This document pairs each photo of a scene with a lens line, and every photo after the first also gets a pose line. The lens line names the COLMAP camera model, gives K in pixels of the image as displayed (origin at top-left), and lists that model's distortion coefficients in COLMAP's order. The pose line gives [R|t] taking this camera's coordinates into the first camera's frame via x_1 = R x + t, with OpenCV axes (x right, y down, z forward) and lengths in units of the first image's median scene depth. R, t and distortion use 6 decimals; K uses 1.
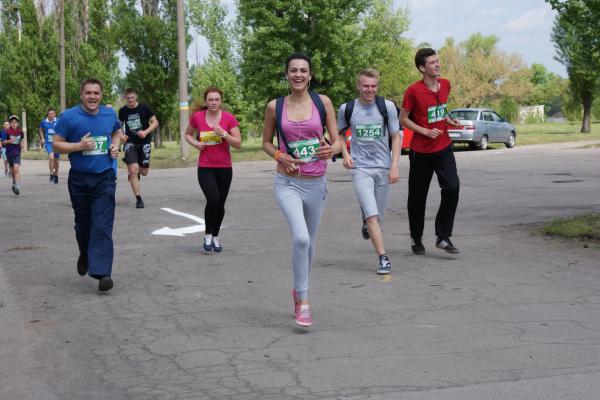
lens RADIAL K [[1528.5, 0, 300.0], [0, 1528.5, 200.0], [0, 0, 1]] dist [0.075121, 0.228422]
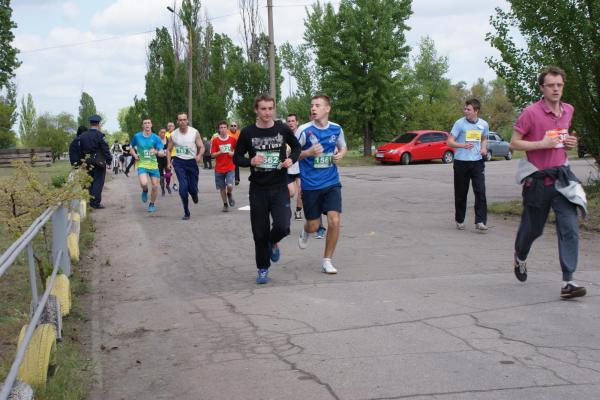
lens RADIAL K [[1528.5, 0, 300.0], [0, 1528.5, 200.0], [0, 0, 1]] dist [0.075121, 0.228422]
pose [[0.995152, 0.014624, -0.097253, 0.085516], [-0.015971, 0.999787, -0.013090, 0.023264], [0.097041, 0.014580, 0.995174, -0.393004]]
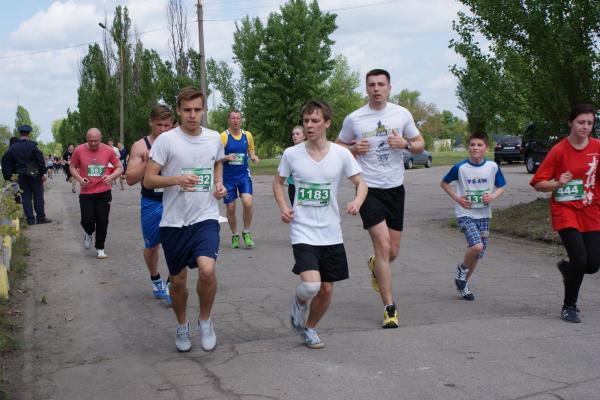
lens RADIAL K [[1060.5, 0, 300.0], [0, 1060.5, 200.0], [0, 0, 1]] dist [-0.090675, 0.212062]
pose [[0.999845, 0.006871, 0.016199, -0.001140], [-0.006816, 0.999971, -0.003437, 0.001033], [-0.016223, 0.003326, 0.999863, -0.009271]]
